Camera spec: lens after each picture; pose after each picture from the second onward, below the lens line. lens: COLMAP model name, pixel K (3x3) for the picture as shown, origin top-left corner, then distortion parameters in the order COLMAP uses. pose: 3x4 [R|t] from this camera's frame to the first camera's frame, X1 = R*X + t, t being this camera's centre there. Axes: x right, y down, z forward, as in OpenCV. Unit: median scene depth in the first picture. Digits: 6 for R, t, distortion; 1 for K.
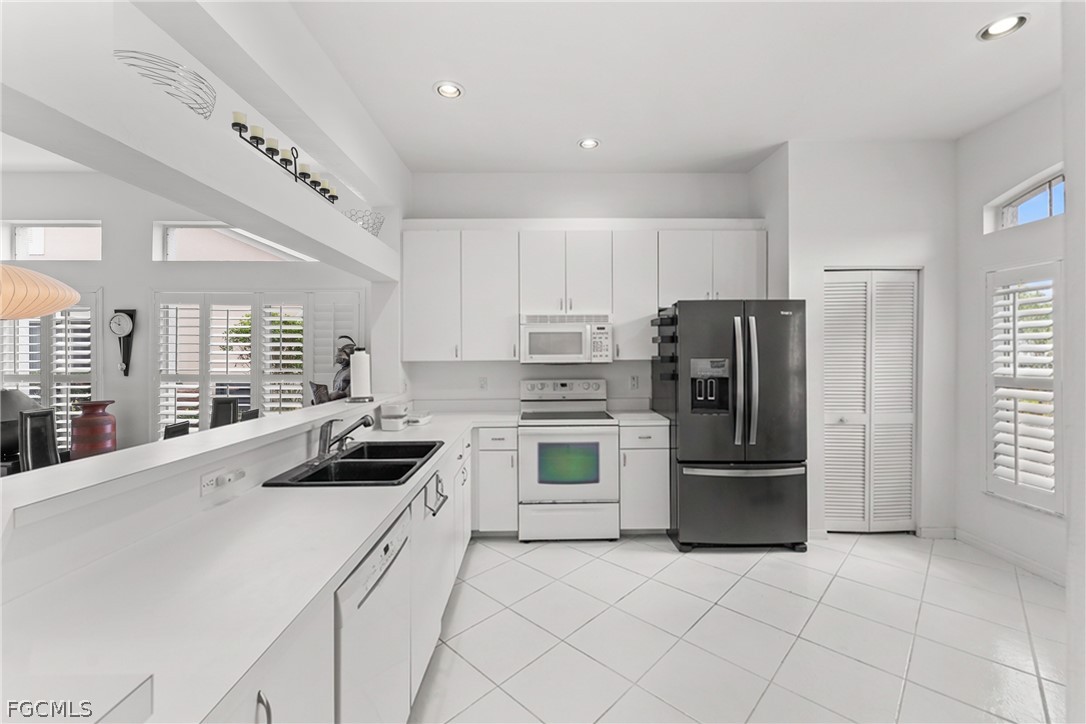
lens RADIAL K [[435.5, 0, 546.4], [0, 435.5, 358.4], [0, 0, 1]] dist [0.000380, -0.000492]
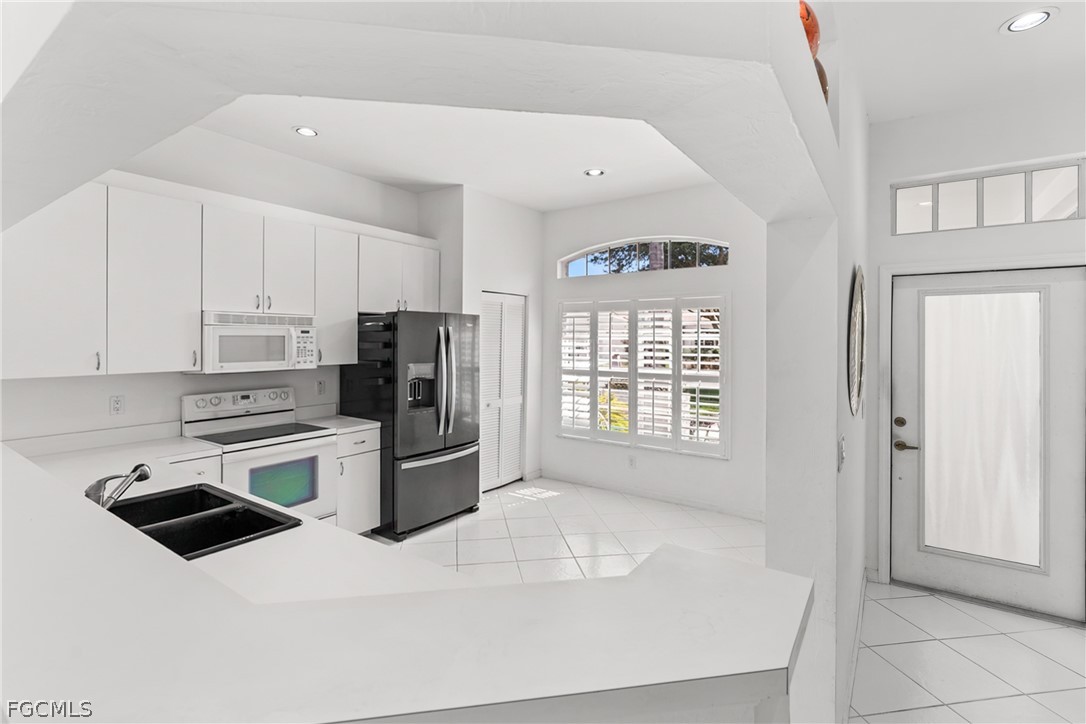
lens RADIAL K [[504.8, 0, 528.2], [0, 504.8, 351.2], [0, 0, 1]] dist [0.004442, -0.000101]
pose [[0.602286, -0.012254, 0.798187, -0.459393], [0.003114, 0.999911, 0.013000, -0.042335], [-0.798275, -0.005344, 0.602270, -0.012542]]
